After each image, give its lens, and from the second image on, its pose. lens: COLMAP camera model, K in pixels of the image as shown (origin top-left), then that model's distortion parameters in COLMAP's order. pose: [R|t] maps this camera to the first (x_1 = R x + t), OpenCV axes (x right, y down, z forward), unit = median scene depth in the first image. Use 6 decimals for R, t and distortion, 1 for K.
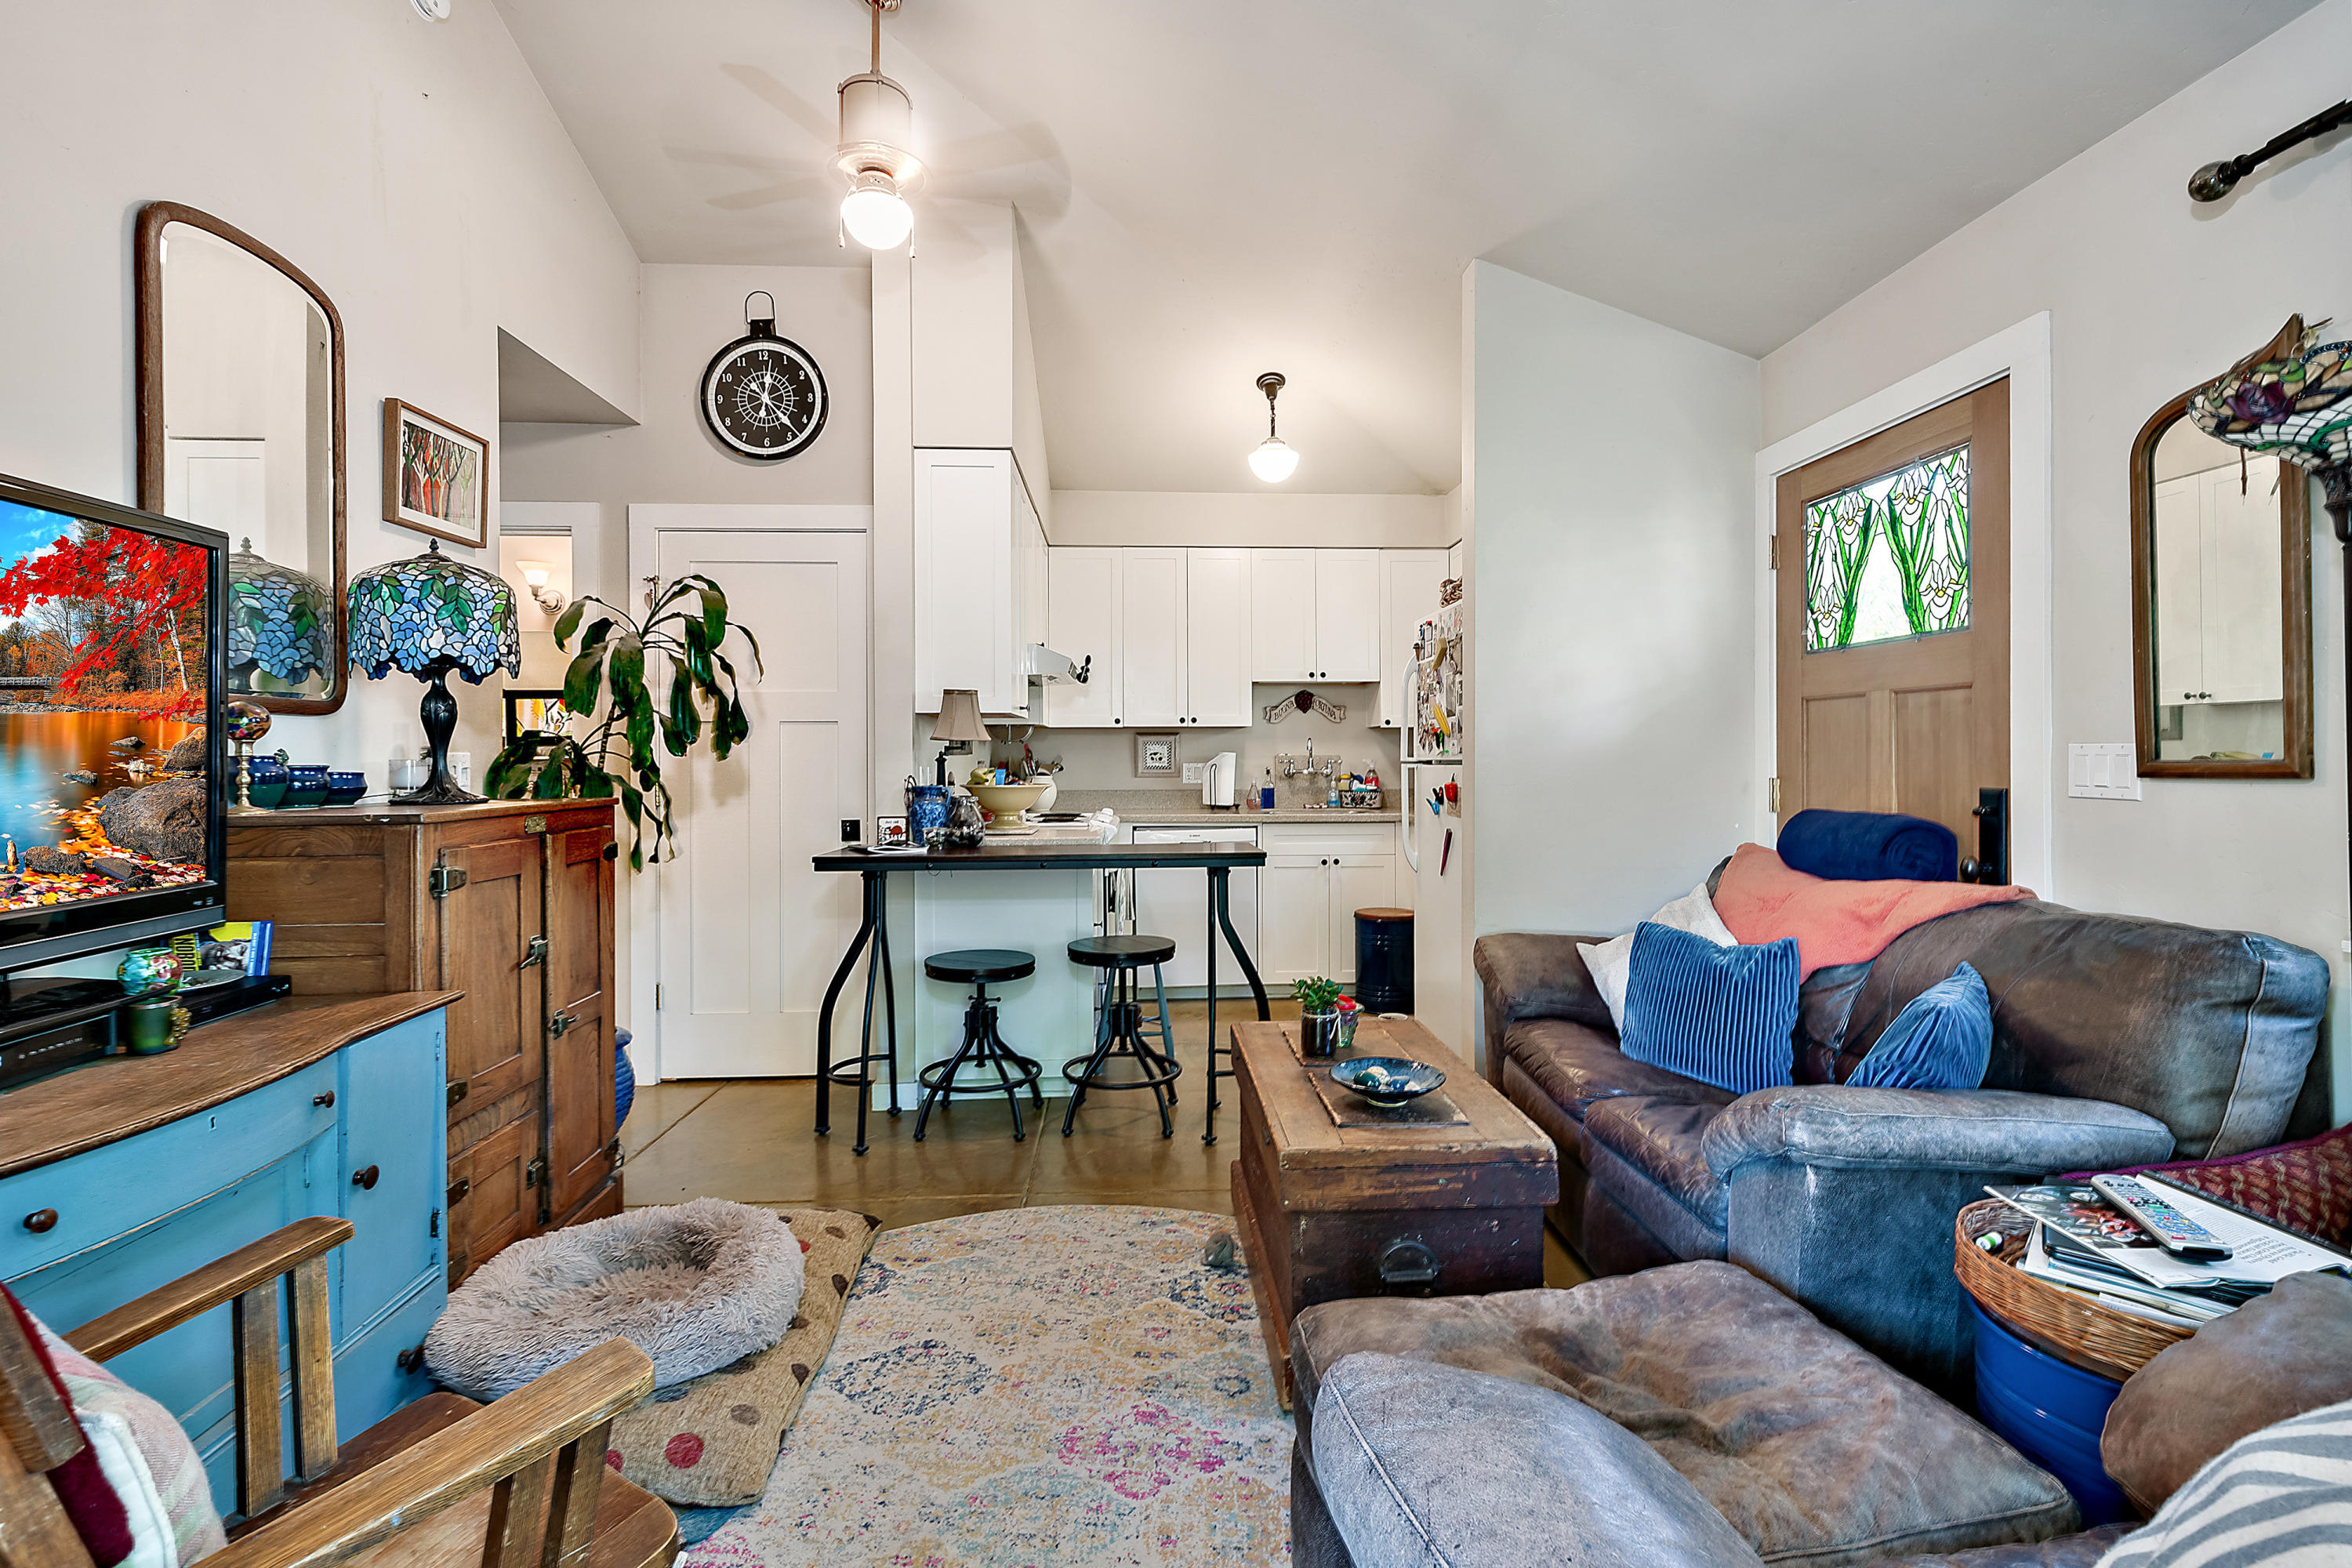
lens RADIAL K [[1086.3, 0, 1177.6], [0, 1086.3, 772.4], [0, 0, 1]] dist [0.011364, -0.000402]
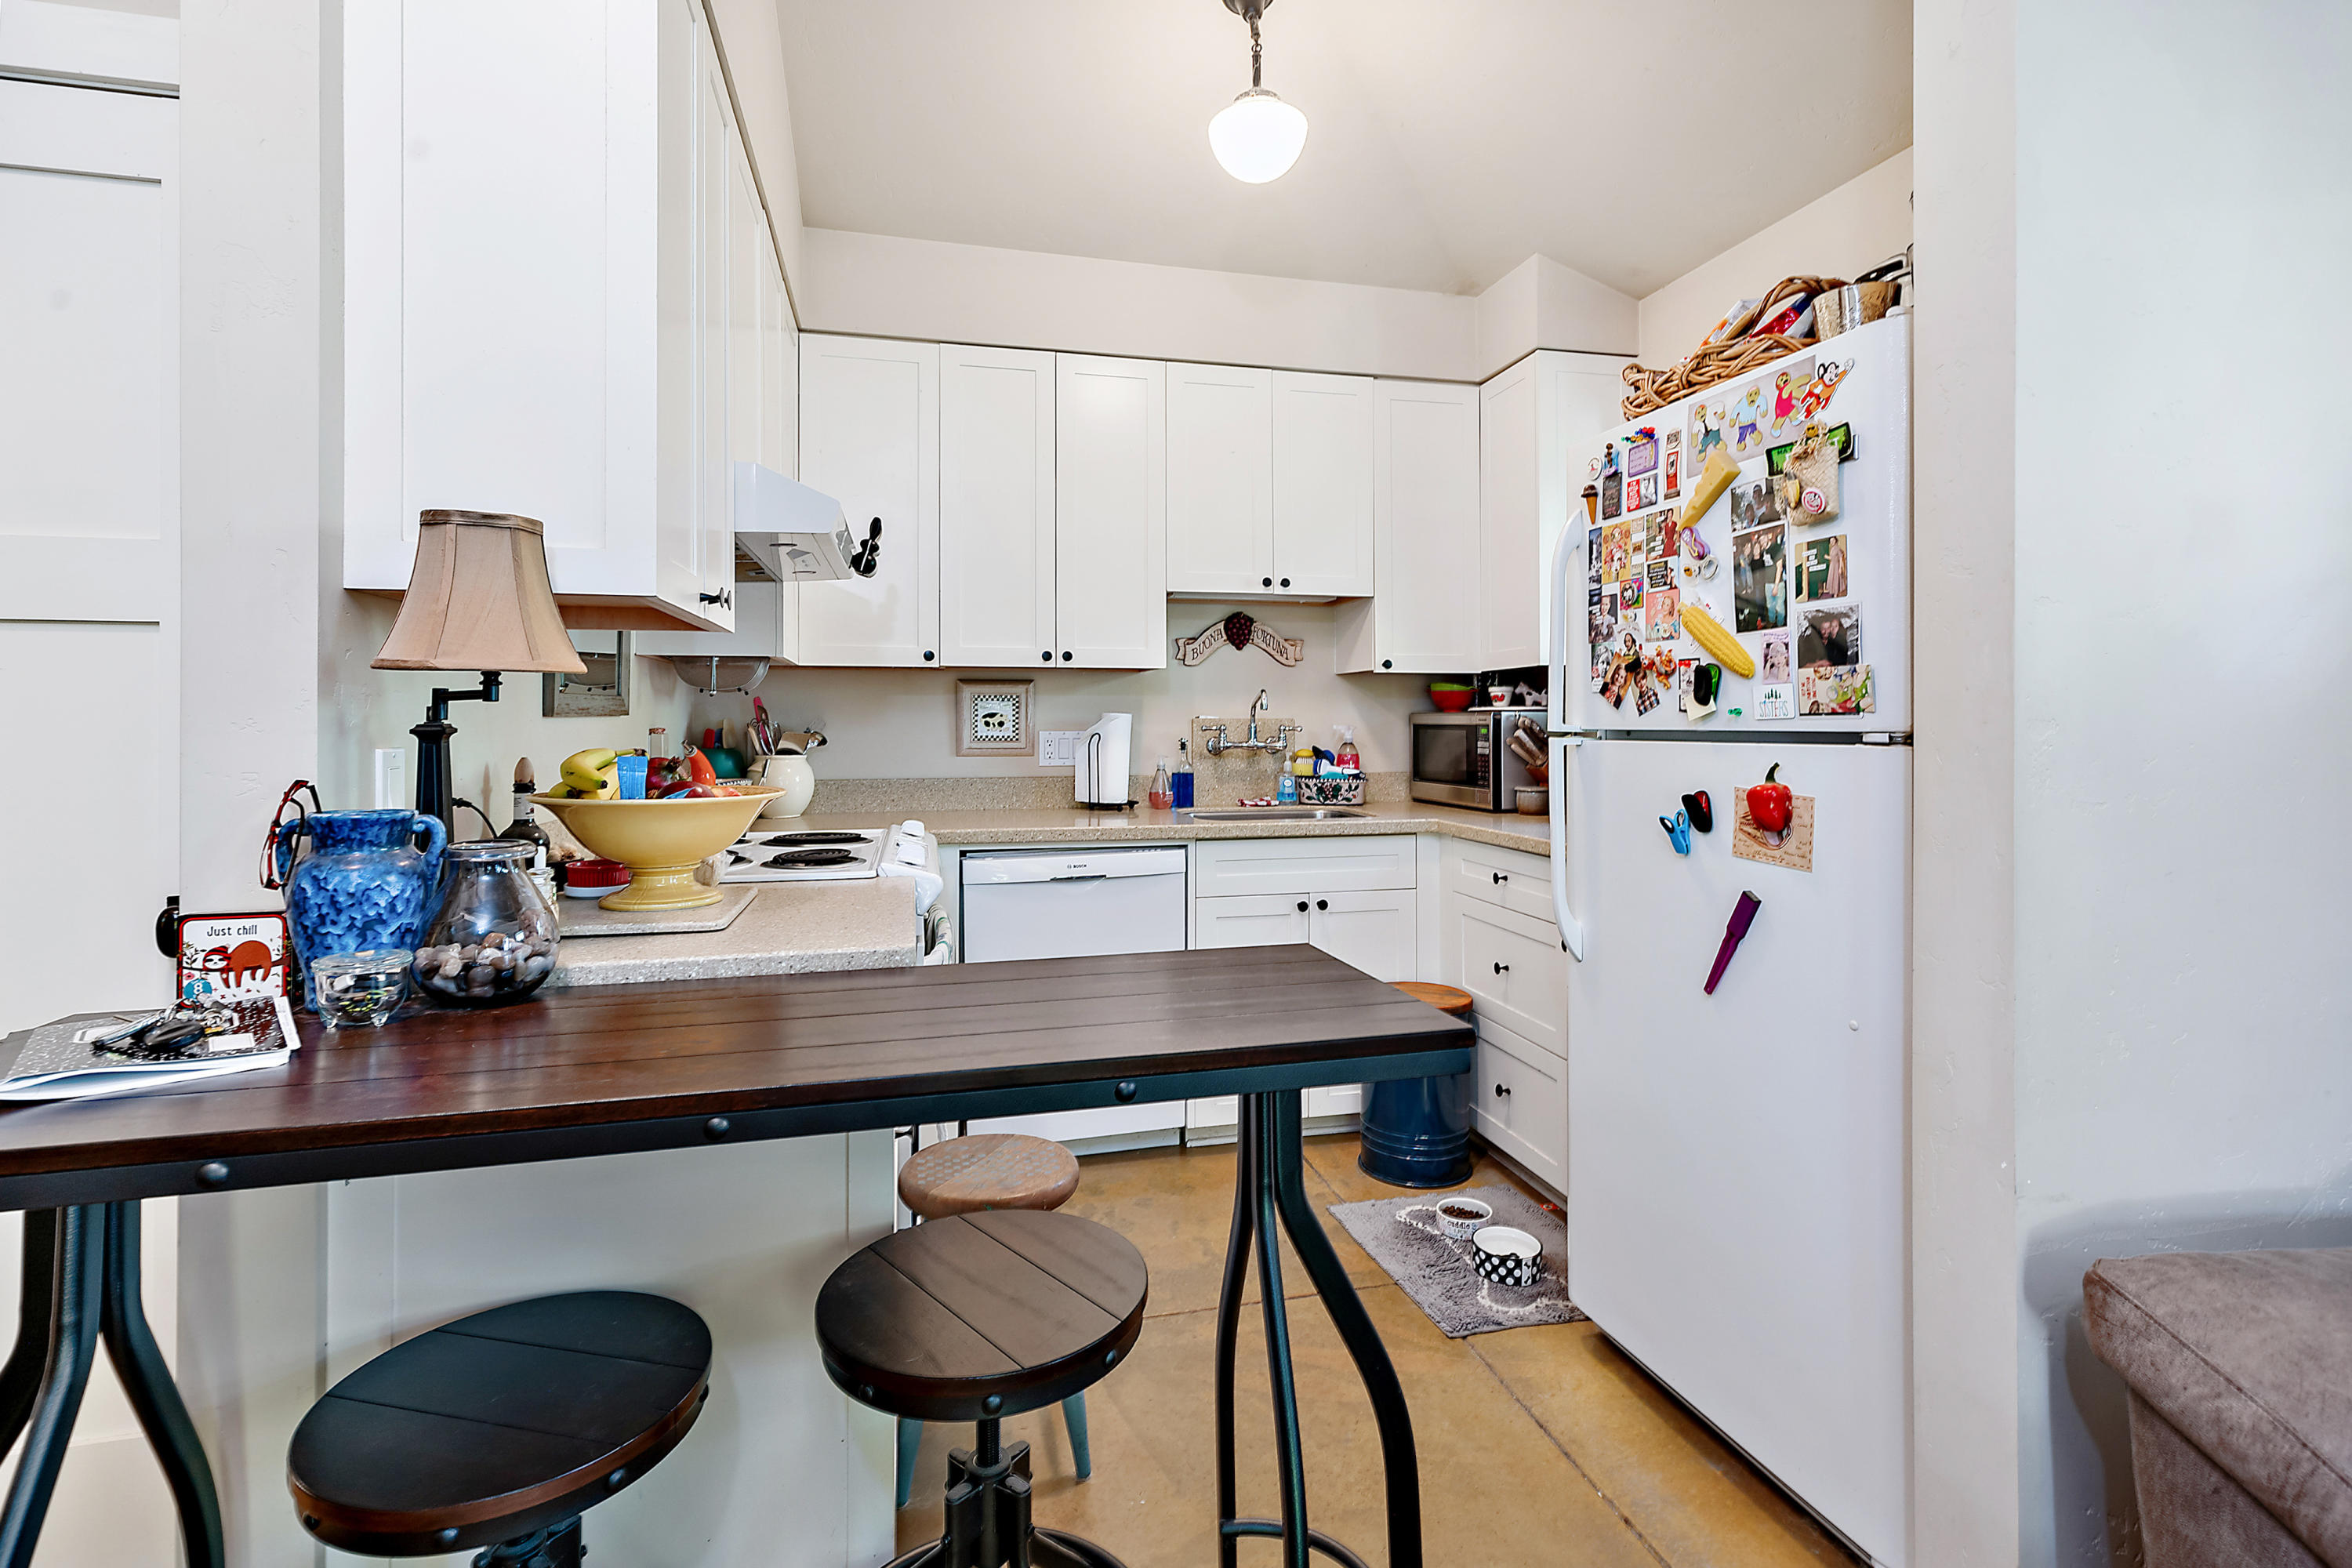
lens RADIAL K [[1088.7, 0, 1174.3], [0, 1088.7, 717.7], [0, 0, 1]] dist [0.001486, -0.000028]
pose [[0.981583, 0.002458, 0.191019, -0.038814], [0.000498, 0.999881, -0.015423, -0.007241], [-0.191034, 0.015234, 0.981465, 0.435876]]
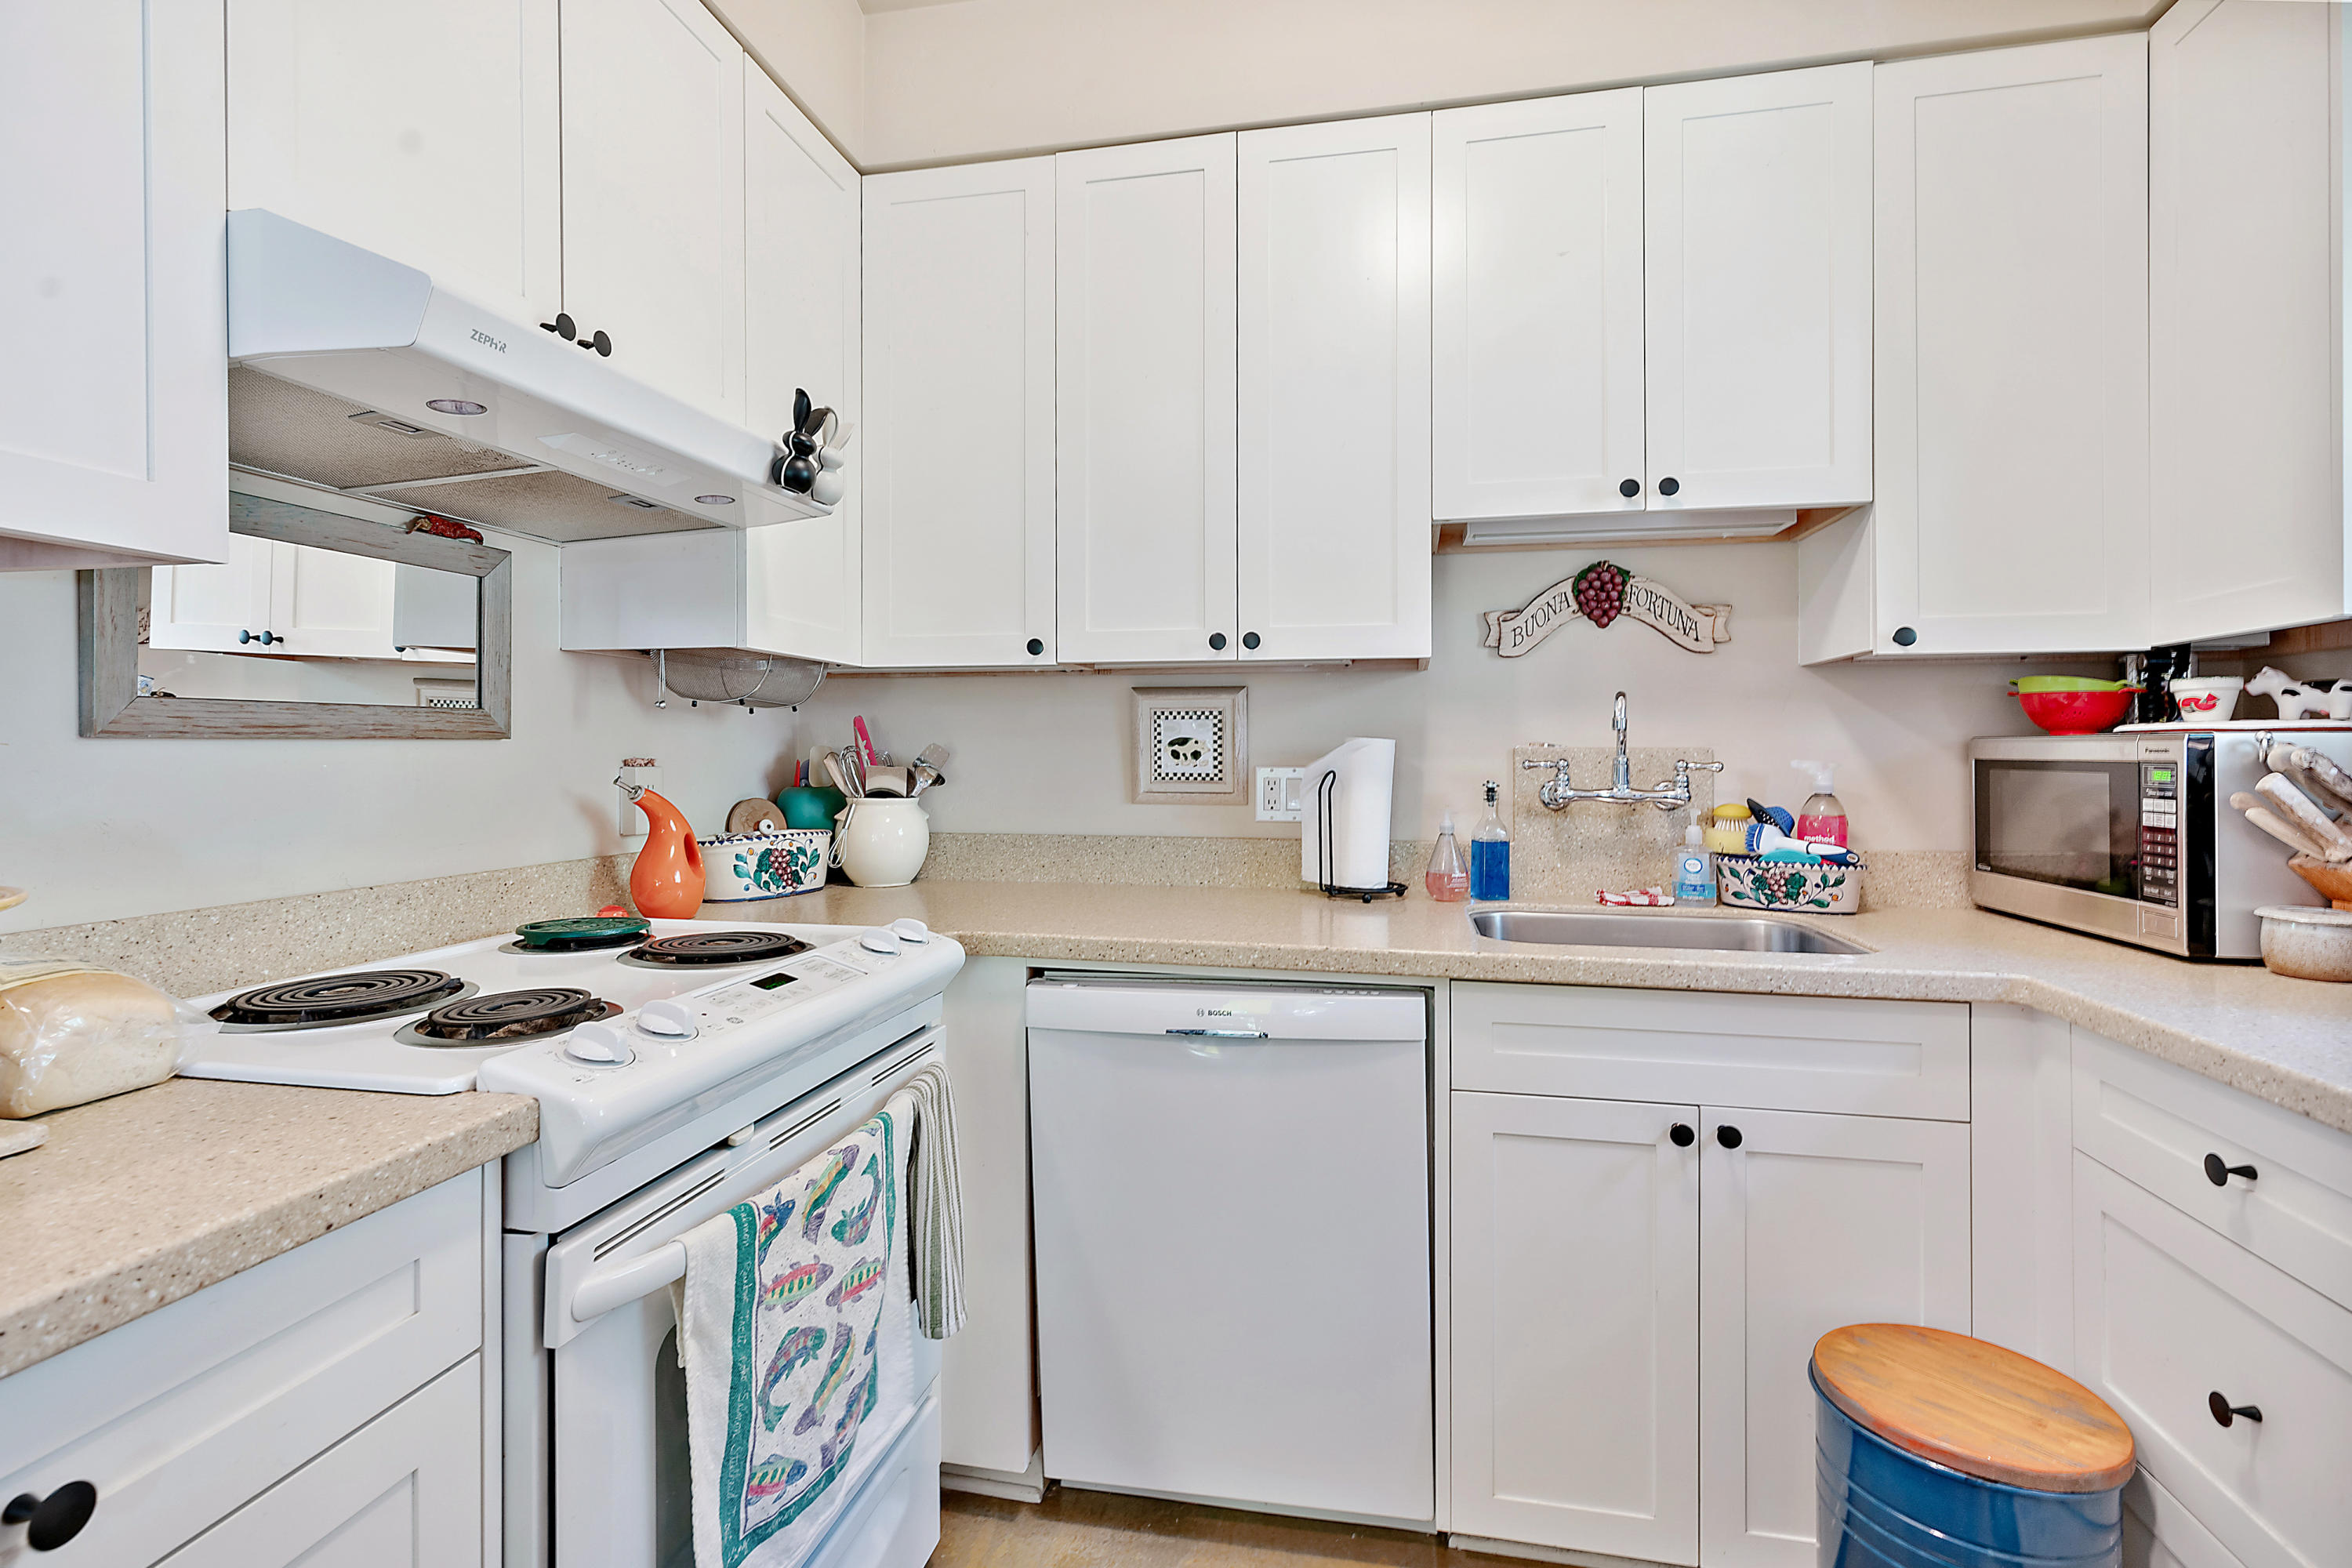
lens RADIAL K [[1083.9, 0, 1173.5], [0, 1083.9, 746.1], [0, 0, 1]] dist [0.001164, -0.000213]
pose [[0.968533, 0.004470, -0.248846, 0.075461], [-0.008763, 0.999831, -0.016144, -0.010045], [0.248732, 0.017816, 0.968408, 0.675814]]
